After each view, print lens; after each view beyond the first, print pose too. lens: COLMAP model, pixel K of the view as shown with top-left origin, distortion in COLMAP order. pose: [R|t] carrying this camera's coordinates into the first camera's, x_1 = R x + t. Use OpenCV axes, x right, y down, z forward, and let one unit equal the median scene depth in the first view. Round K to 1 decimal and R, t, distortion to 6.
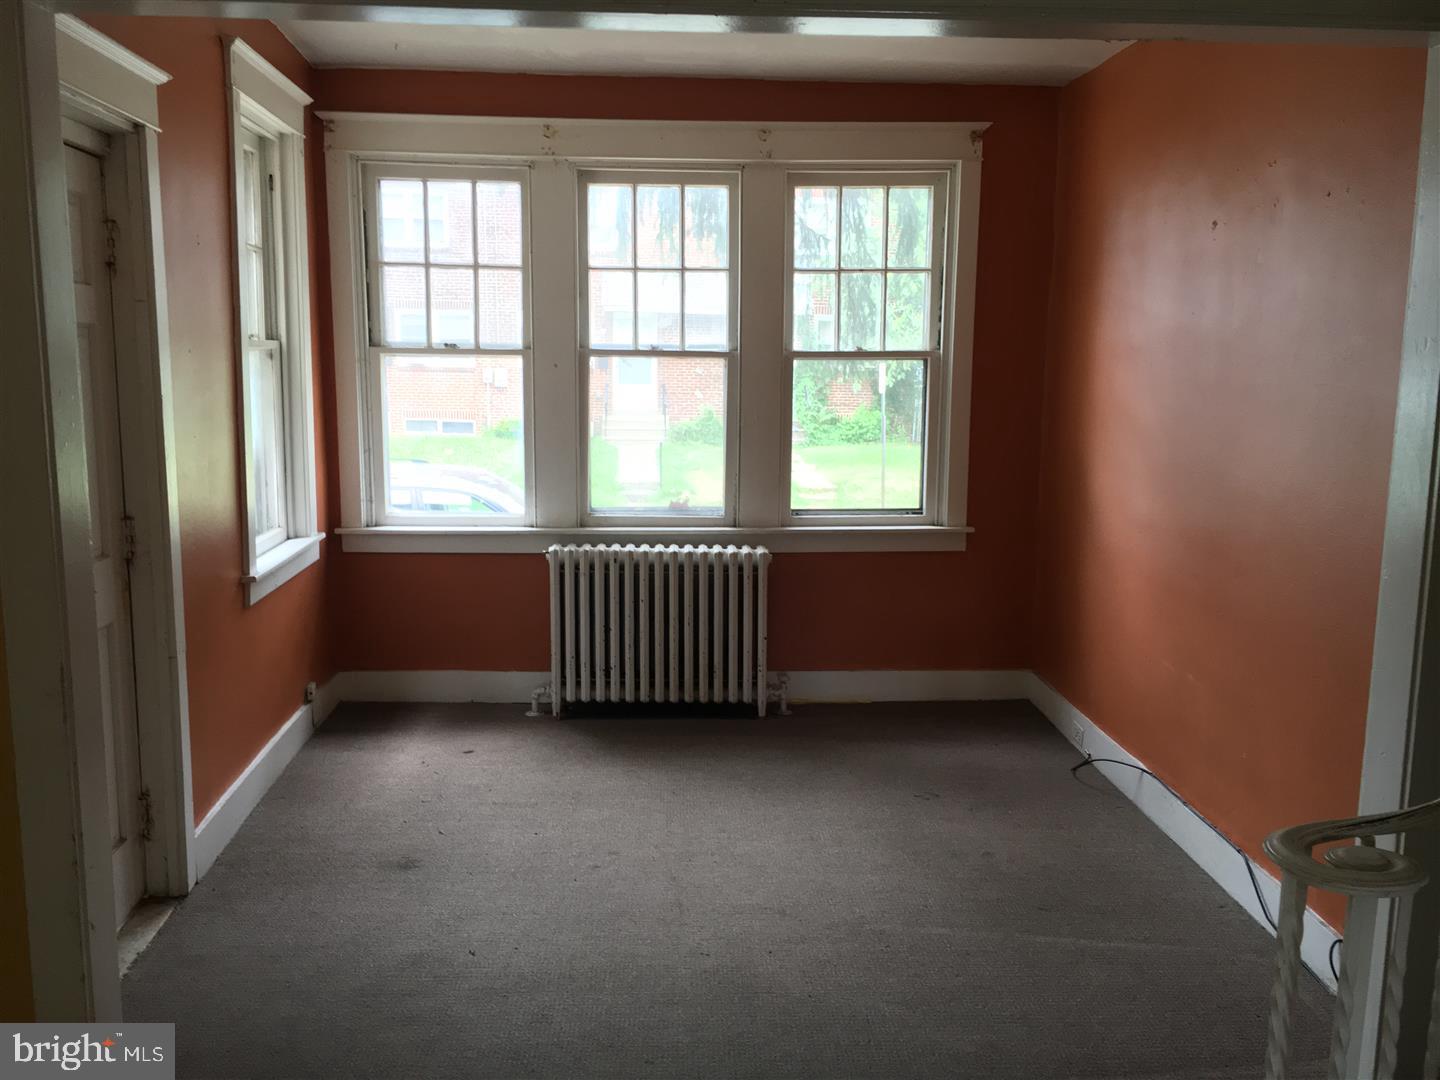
lens RADIAL K [[1207.5, 0, 720.0], [0, 1207.5, 540.0], [0, 0, 1]] dist [0.071173, -0.093052]
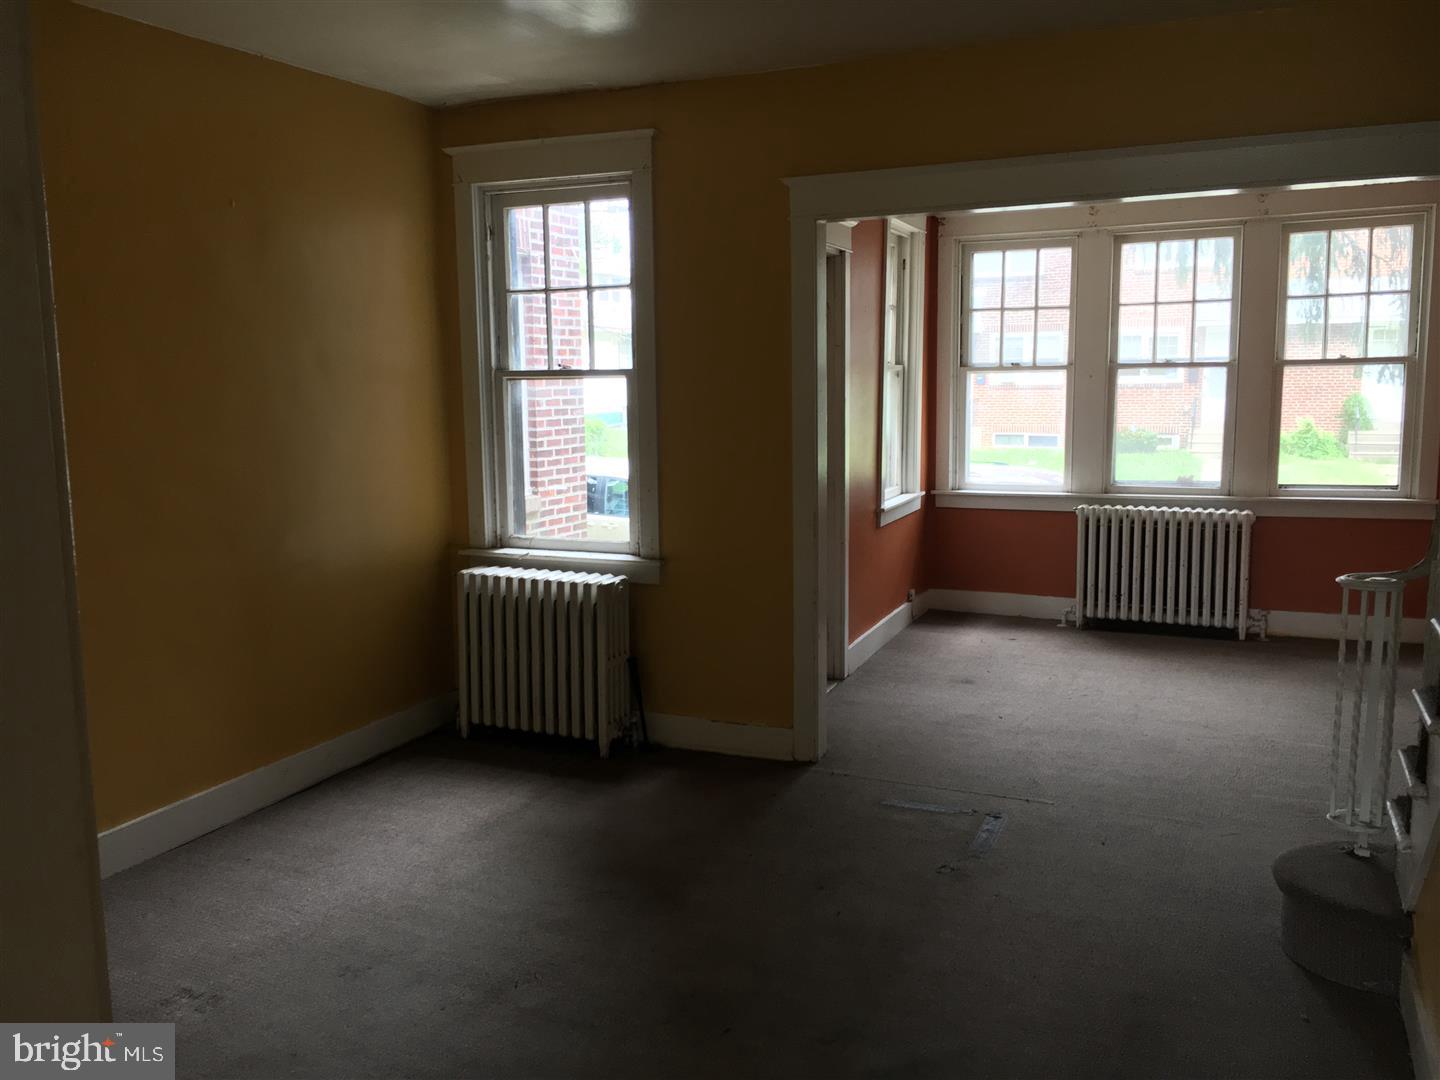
lens RADIAL K [[1207.5, 0, 720.0], [0, 1207.5, 540.0], [0, 0, 1]] dist [0.071173, -0.093052]
pose [[0.888433, 0.039284, -0.457322, 0.132764], [-0.046460, 0.998910, -0.004450, 0.070271], [0.456649, 0.025200, 0.889290, -0.432909]]
